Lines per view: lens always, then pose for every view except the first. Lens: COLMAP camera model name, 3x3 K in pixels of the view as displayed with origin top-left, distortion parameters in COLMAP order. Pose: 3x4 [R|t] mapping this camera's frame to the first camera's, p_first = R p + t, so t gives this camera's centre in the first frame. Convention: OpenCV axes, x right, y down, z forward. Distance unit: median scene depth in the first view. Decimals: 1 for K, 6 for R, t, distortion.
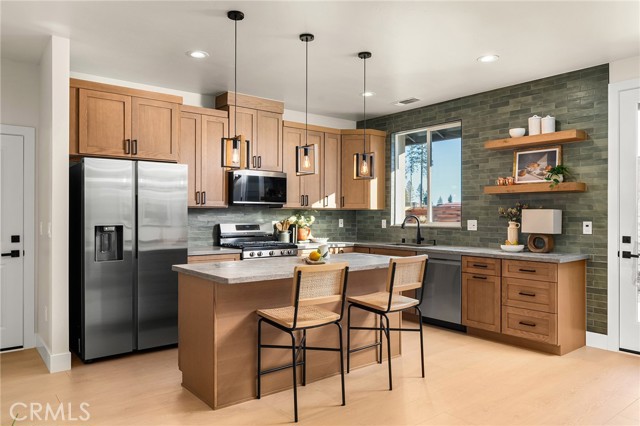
lens RADIAL K [[454.9, 0, 319.6], [0, 454.9, 215.1], [0, 0, 1]] dist [0.006922, 0.000267]
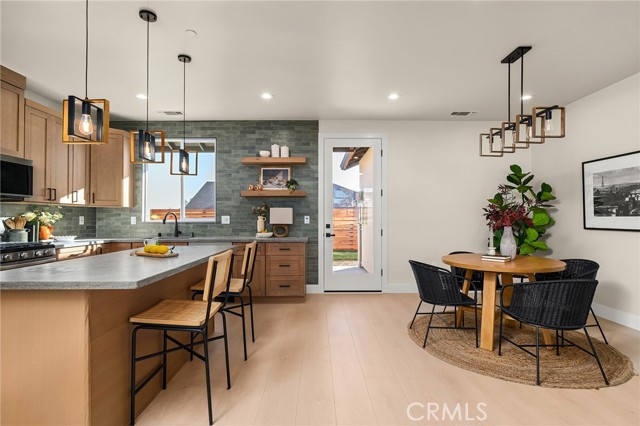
lens RADIAL K [[321.8, 0, 319.1], [0, 321.8, 213.8], [0, 0, 1]] dist [0.003720, 0.000492]
pose [[0.623588, 0.007224, 0.781719, -0.229803], [0.003998, 0.999915, -0.012430, 0.018237], [-0.781743, 0.010876, 0.623506, 0.223574]]
